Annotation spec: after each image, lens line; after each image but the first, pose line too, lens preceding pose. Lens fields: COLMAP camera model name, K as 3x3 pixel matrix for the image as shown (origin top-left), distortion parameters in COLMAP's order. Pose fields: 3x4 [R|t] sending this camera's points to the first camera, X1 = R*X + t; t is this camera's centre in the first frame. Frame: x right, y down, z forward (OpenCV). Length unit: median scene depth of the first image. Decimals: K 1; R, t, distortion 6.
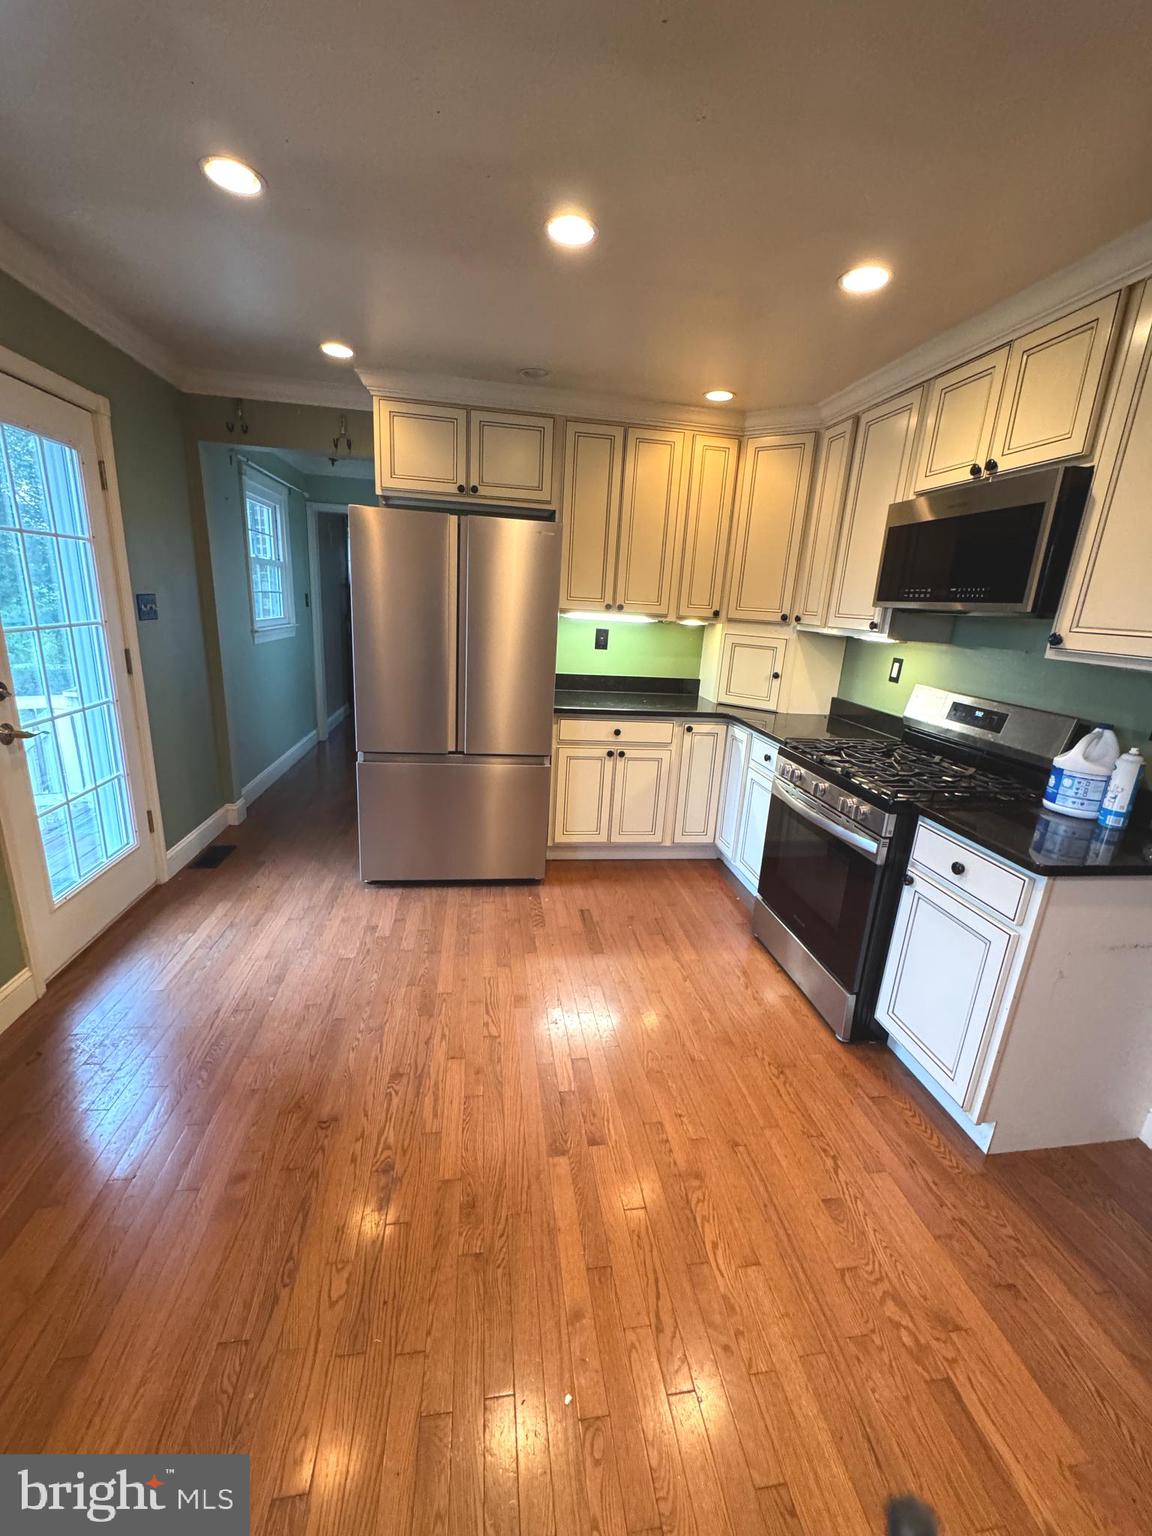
lens RADIAL K [[613.8, 0, 579.4], [0, 613.8, 770.1], [0, 0, 1]] dist [-0.001671, -0.000304]
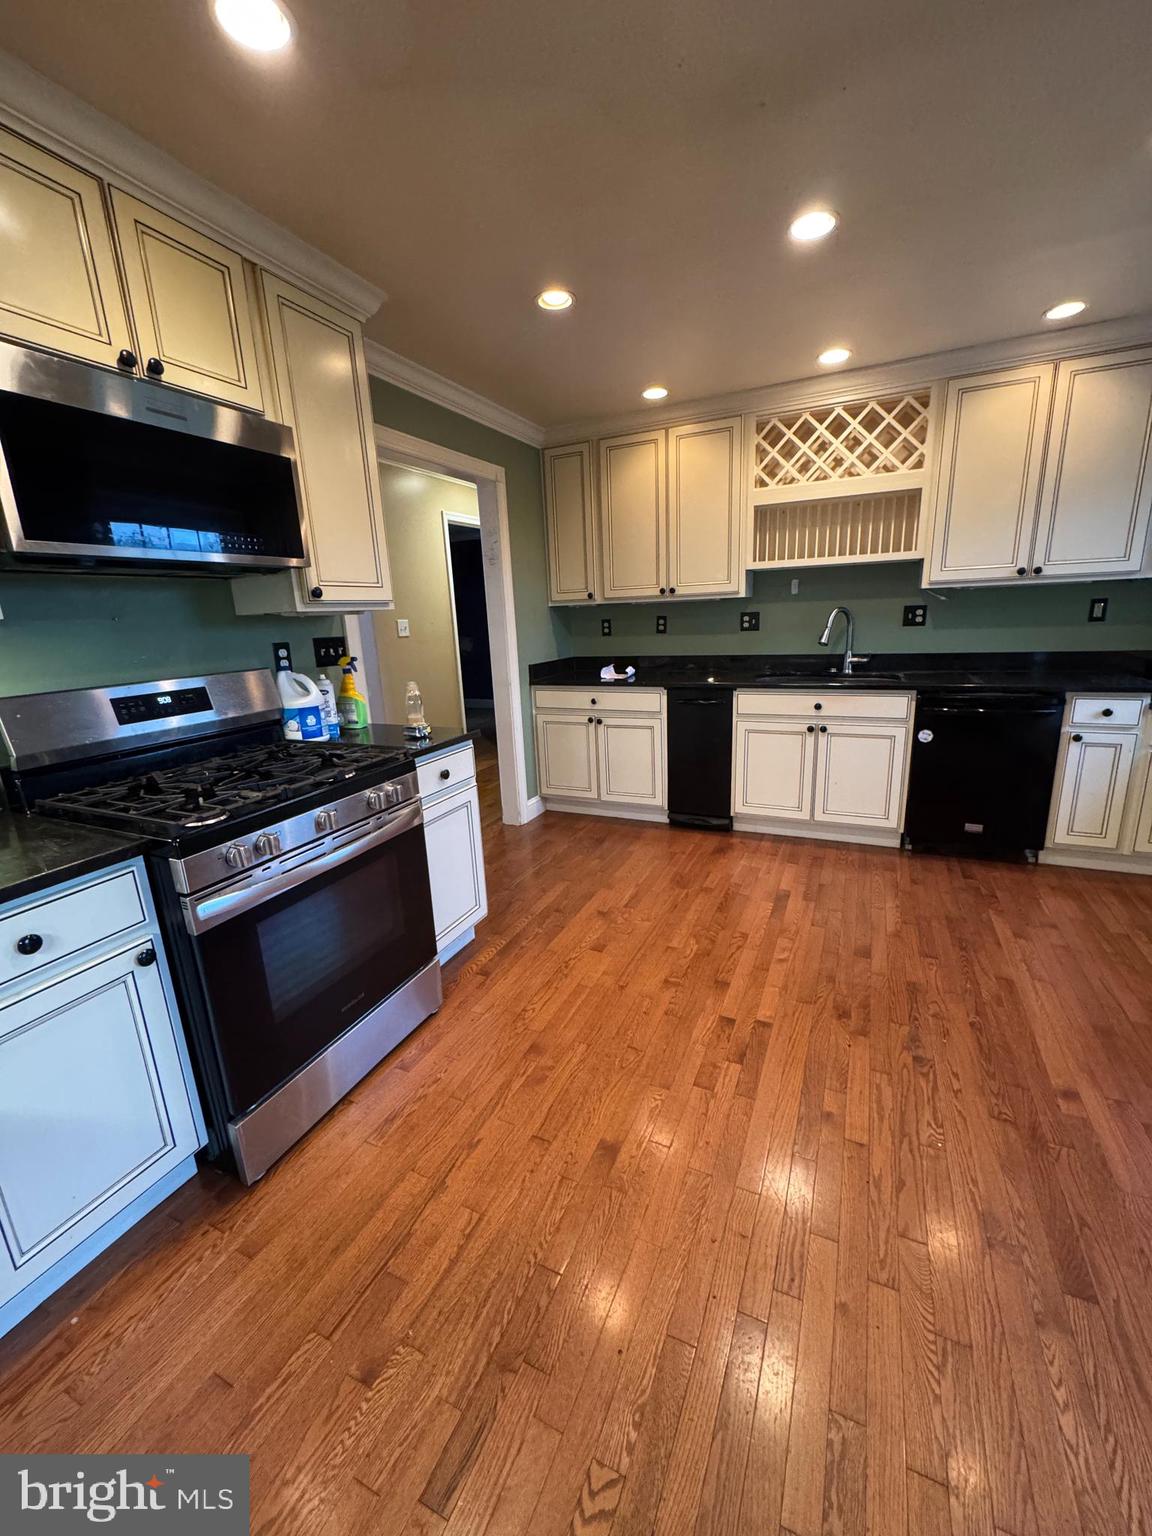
lens RADIAL K [[613.8, 0, 579.4], [0, 613.8, 770.1], [0, 0, 1]] dist [-0.001671, -0.000304]
pose [[-0.833643, -0.158309, 0.529130, -0.258342], [0.143809, 0.862776, 0.484702, -0.386357], [-0.533253, 0.480162, -0.696481, 1.589085]]
